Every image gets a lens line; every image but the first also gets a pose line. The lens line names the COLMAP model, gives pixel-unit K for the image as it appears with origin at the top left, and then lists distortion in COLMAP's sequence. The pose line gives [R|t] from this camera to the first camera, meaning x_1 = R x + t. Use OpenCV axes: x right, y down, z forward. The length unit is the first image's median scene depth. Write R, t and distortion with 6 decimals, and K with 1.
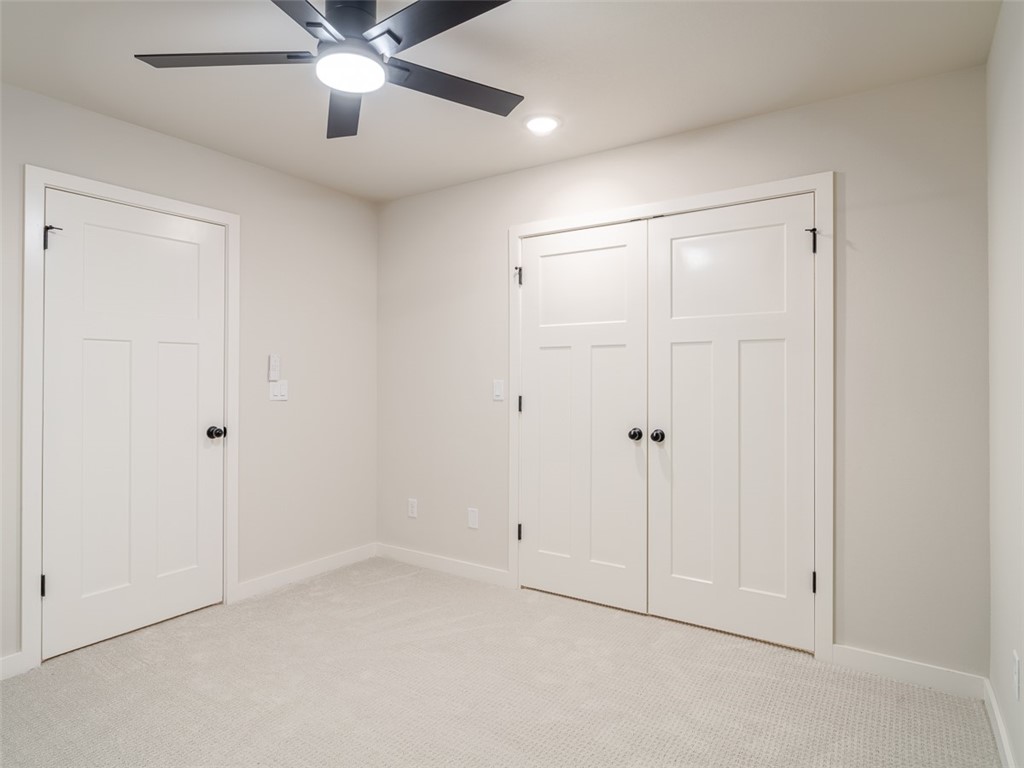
lens RADIAL K [[629.3, 0, 510.9], [0, 629.3, 382.3], [0, 0, 1]] dist [-0.005441, 0.004947]
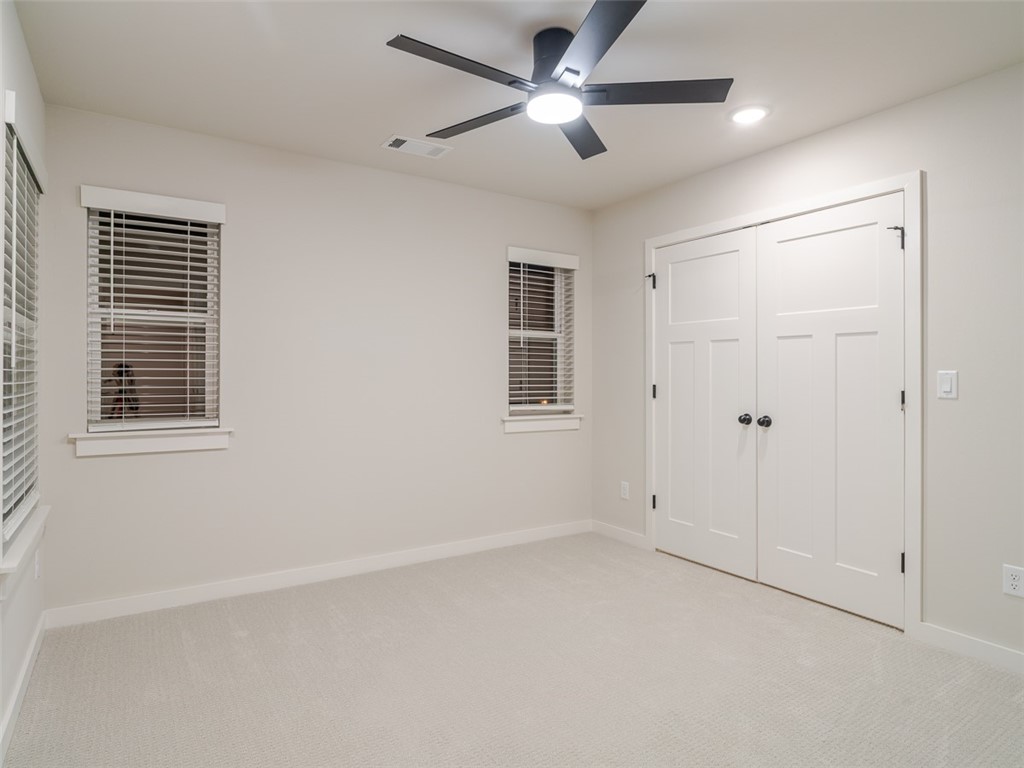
lens RADIAL K [[601.0, 0, 514.8], [0, 601.0, 380.7], [0, 0, 1]] dist [-0.002481, 0.001093]
pose [[0.933066, 0.001190, -0.359703, 0.171907], [0.003047, 0.999932, 0.011212, 0.000399], [0.359692, -0.011558, 0.932999, -0.122792]]
